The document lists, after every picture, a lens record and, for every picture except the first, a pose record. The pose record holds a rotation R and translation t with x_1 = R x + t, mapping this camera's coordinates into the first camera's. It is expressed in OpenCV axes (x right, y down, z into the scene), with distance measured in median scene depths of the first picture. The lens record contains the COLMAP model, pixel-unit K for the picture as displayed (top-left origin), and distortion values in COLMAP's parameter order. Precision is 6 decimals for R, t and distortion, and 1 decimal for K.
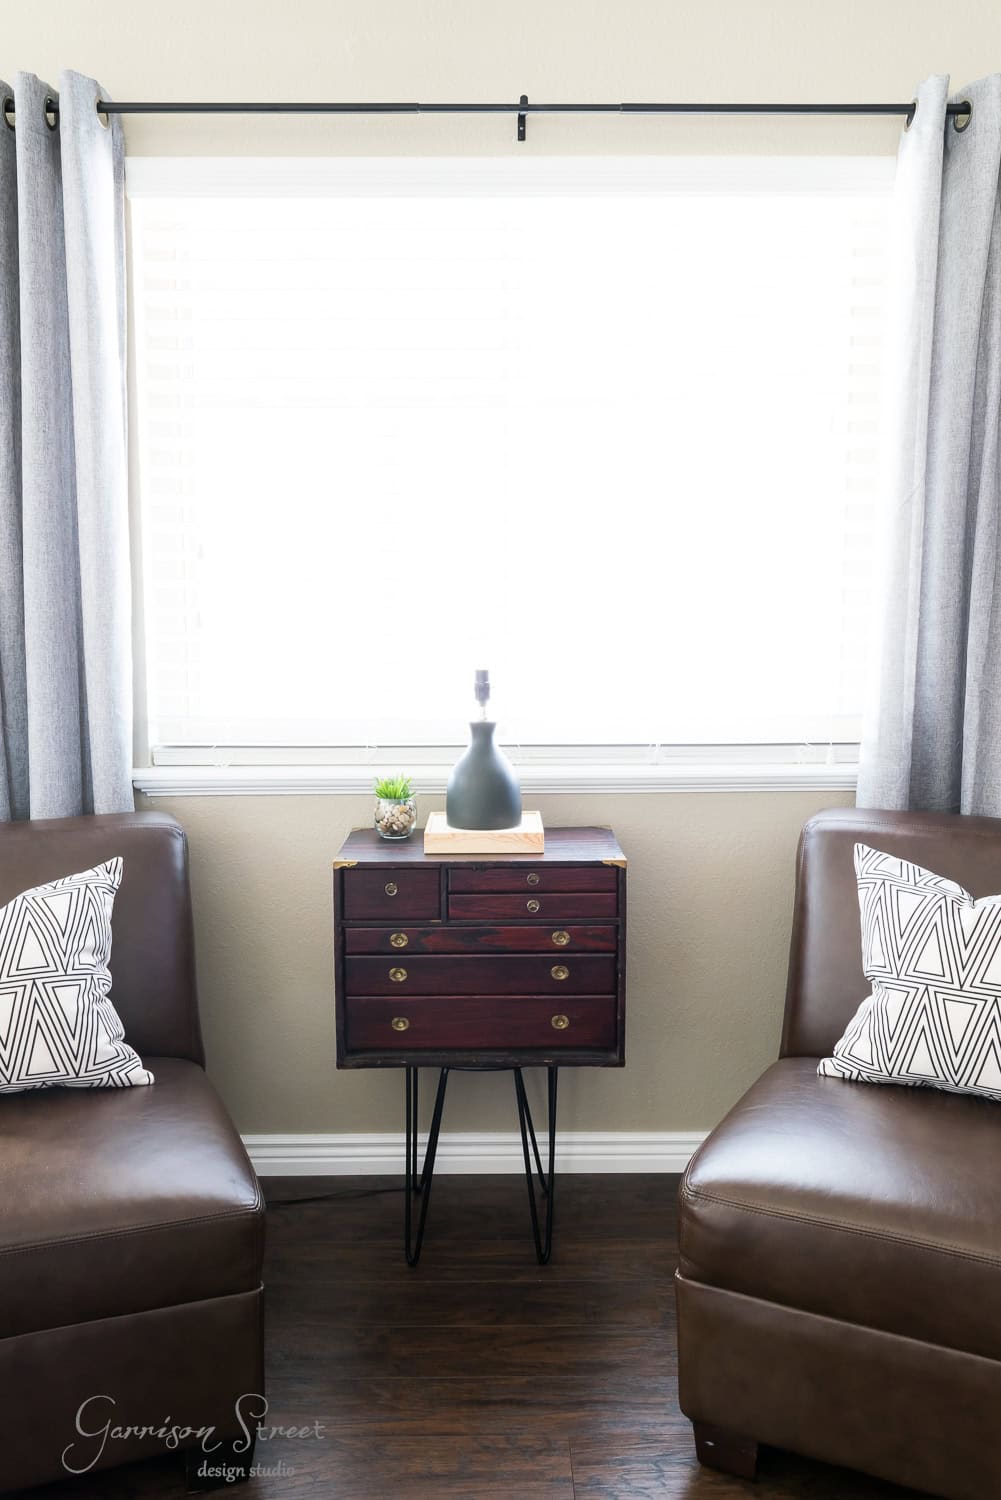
lens RADIAL K [[1245.8, 0, 500.7], [0, 1245.8, 706.4], [0, 0, 1]] dist [0.005026, 0.005682]
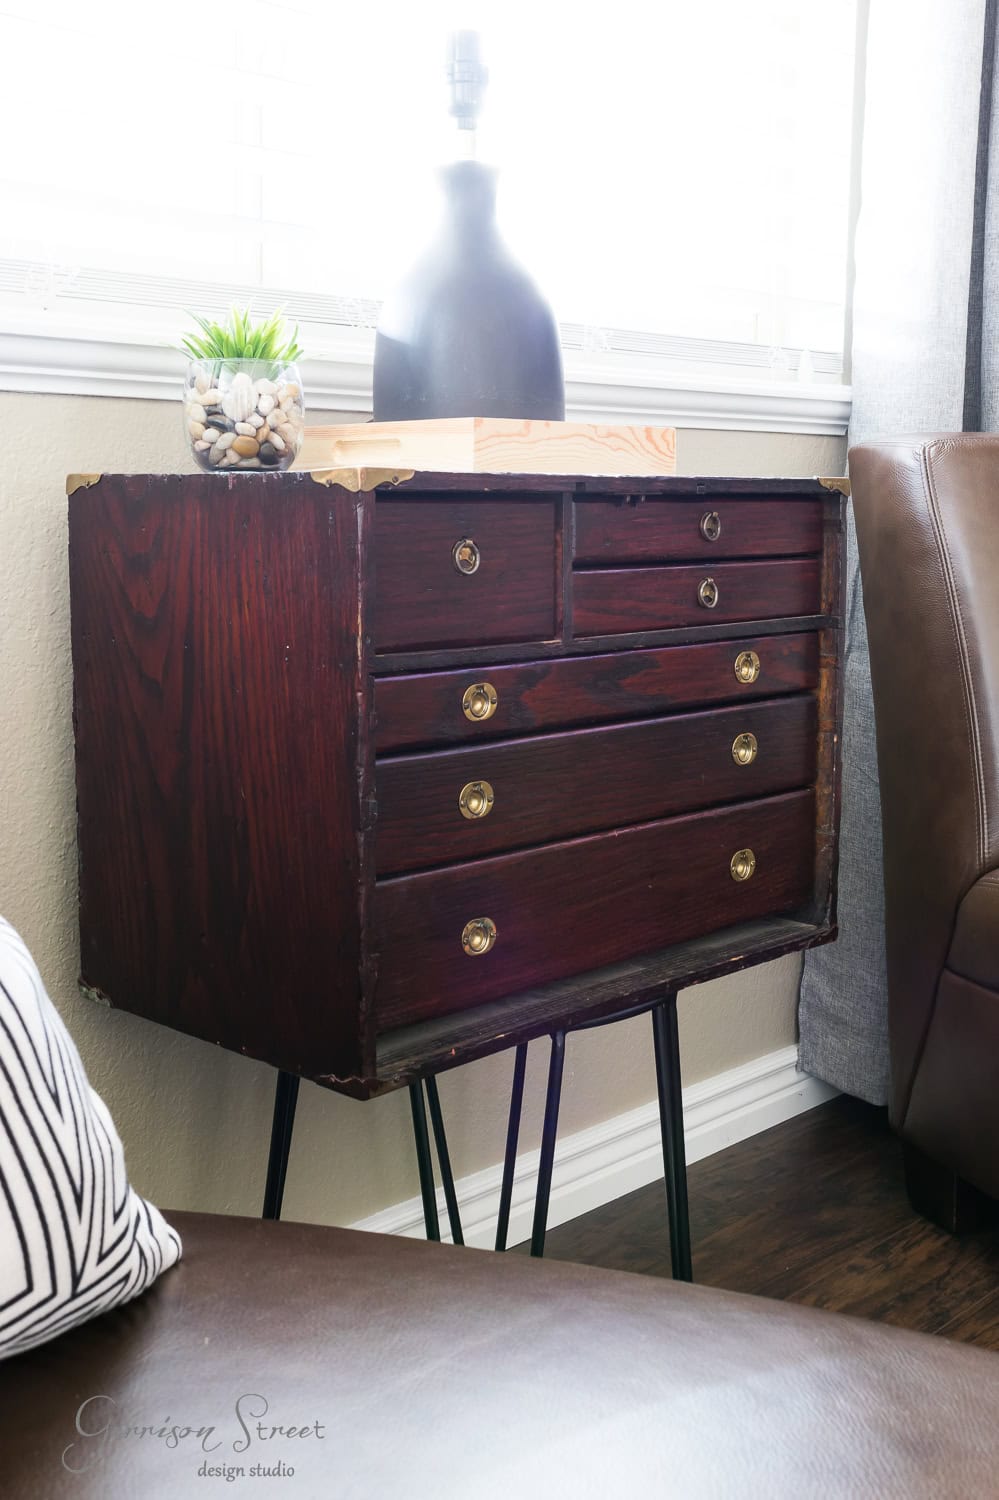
lens RADIAL K [[1654.8, 0, 502.6], [0, 1654.8, 742.6], [0, 0, 1]] dist [-0.013578, -0.002669]
pose [[0.700184, -0.095922, 0.707490, -0.416168], [0.065755, 0.995386, 0.069879, 0.166312], [-0.710928, -0.002407, 0.703260, 0.659152]]
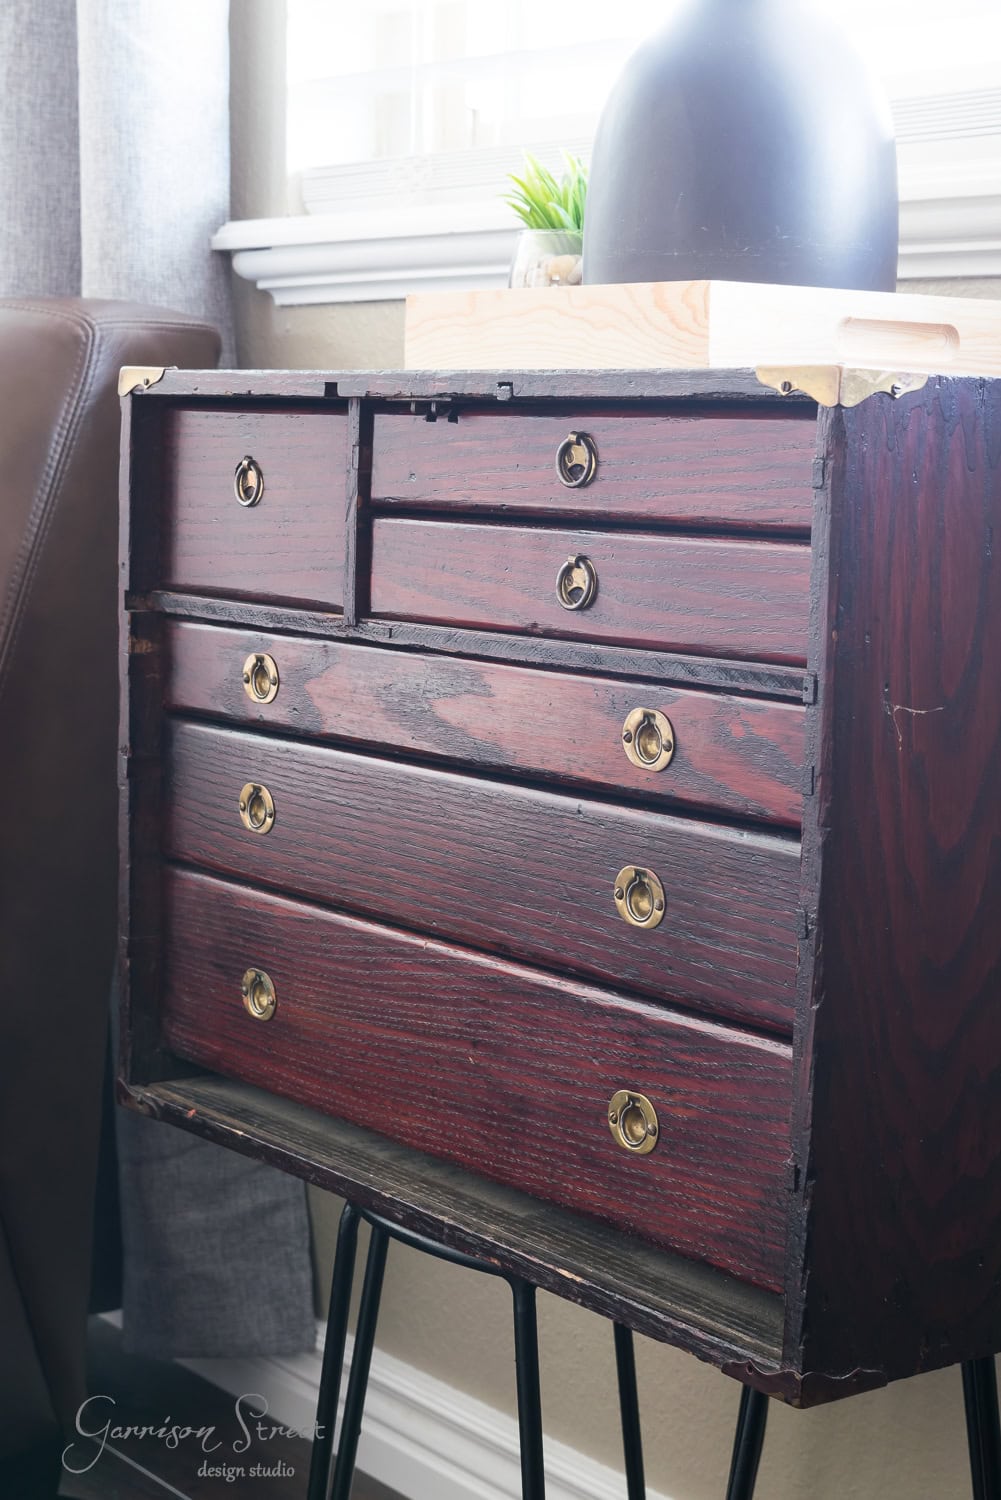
lens RADIAL K [[2612.7, 0, 500.5], [0, 2612.7, 750.0], [0, 0, 1]] dist [-0.028069, 0.072973]
pose [[0.593371, 0.116624, -0.796436, 0.400243], [-0.104405, 0.992241, 0.067510, 0.159387], [0.798129, 0.043094, 0.600943, 0.702455]]
